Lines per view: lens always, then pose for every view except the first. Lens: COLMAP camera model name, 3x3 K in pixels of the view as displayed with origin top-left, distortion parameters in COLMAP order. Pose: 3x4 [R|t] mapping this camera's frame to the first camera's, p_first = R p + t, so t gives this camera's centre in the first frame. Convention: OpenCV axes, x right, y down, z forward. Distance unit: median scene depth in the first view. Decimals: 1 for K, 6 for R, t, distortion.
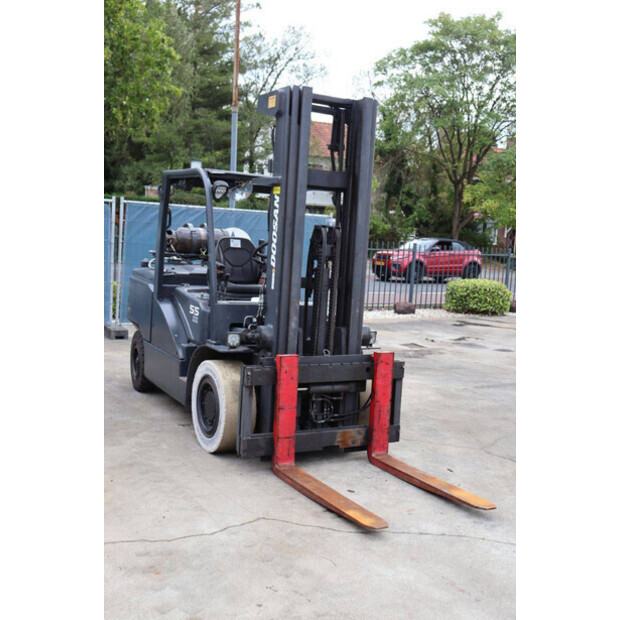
lens RADIAL K [[719.1, 0, 310.0], [0, 719.1, 310.0], [0, 0, 1]] dist [0.004756, 0.017476]
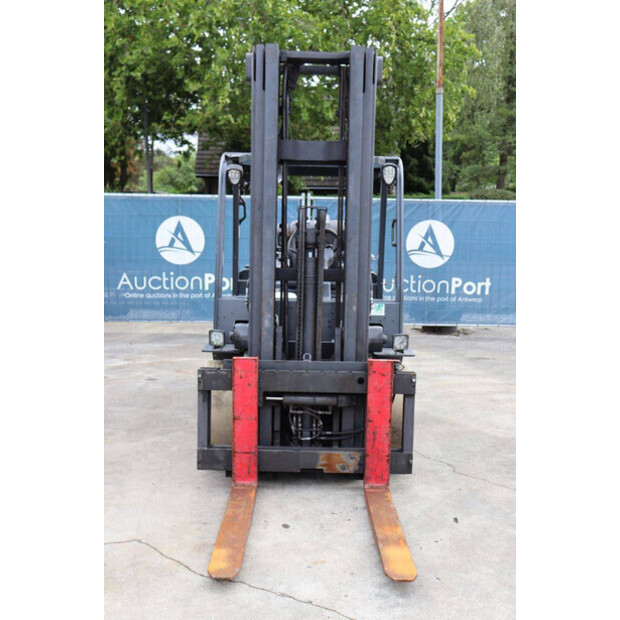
lens RADIAL K [[719.1, 0, 310.0], [0, 719.1, 310.0], [0, 0, 1]] dist [0.004756, 0.017476]
pose [[0.874212, 0.014232, -0.485336, 0.432526], [-0.015745, 0.999876, 0.000960, 0.002962], [0.485289, 0.006803, 0.874327, 0.264362]]
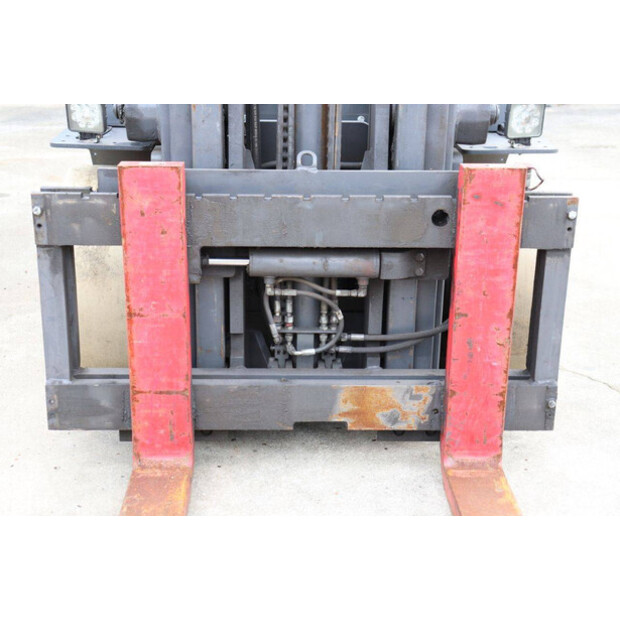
lens RADIAL K [[994.6, 0, 310.0], [0, 994.6, 300.7], [0, 0, 1]] dist [0.160752, 0.103520]
pose [[0.886172, 0.107907, -0.450616, 0.243594], [-0.006977, 0.975502, 0.219879, 0.019780], [0.463303, -0.191707, 0.865216, 0.577912]]
